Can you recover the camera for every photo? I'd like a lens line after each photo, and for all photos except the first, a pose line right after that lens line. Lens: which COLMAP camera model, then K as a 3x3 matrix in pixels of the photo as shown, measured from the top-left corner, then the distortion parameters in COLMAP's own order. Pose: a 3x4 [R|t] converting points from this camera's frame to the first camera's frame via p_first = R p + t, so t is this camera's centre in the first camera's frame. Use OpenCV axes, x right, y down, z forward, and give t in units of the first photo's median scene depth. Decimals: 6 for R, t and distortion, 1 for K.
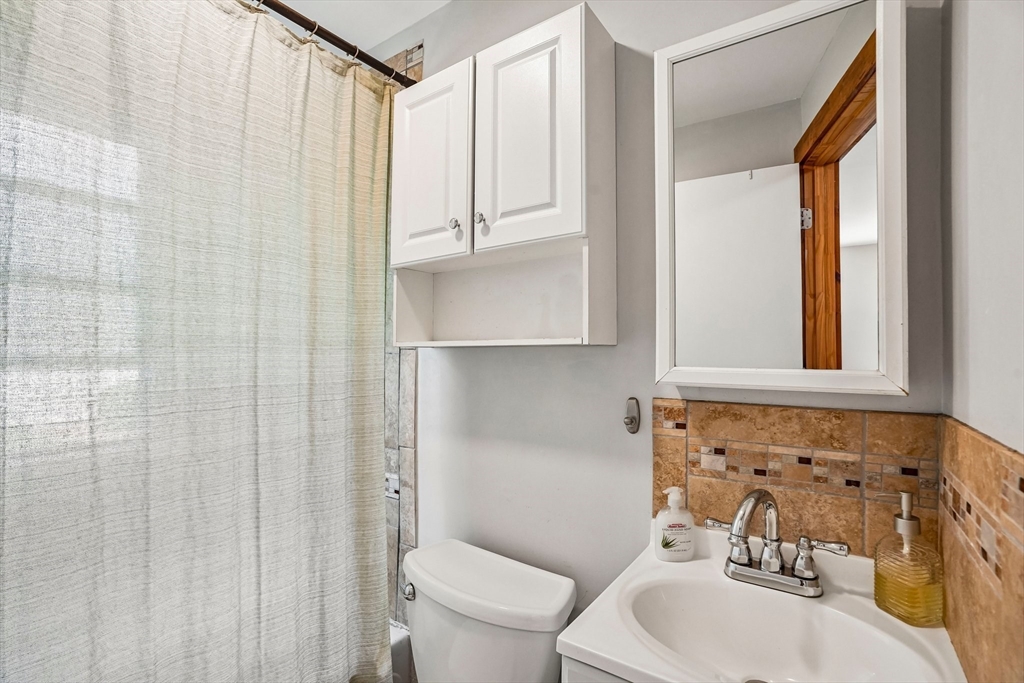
lens RADIAL K [[480.0, 0, 512.0], [0, 480.0, 341.5], [0, 0, 1]] dist [-0.037618, 0.017530]
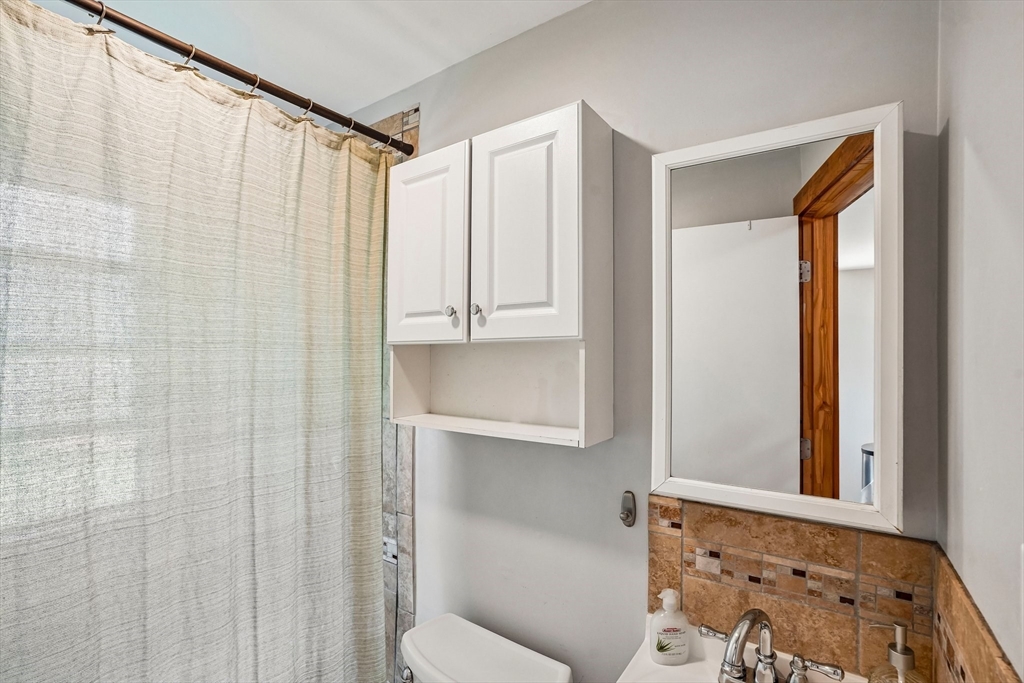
lens RADIAL K [[480.0, 0, 512.0], [0, 480.0, 341.5], [0, 0, 1]] dist [-0.037618, 0.017530]
pose [[1.000000, -0.000554, 0.000603, 0.007308], [0.000549, 0.999972, 0.007441, -0.200370], [-0.000607, -0.007441, 0.999972, 0.002611]]
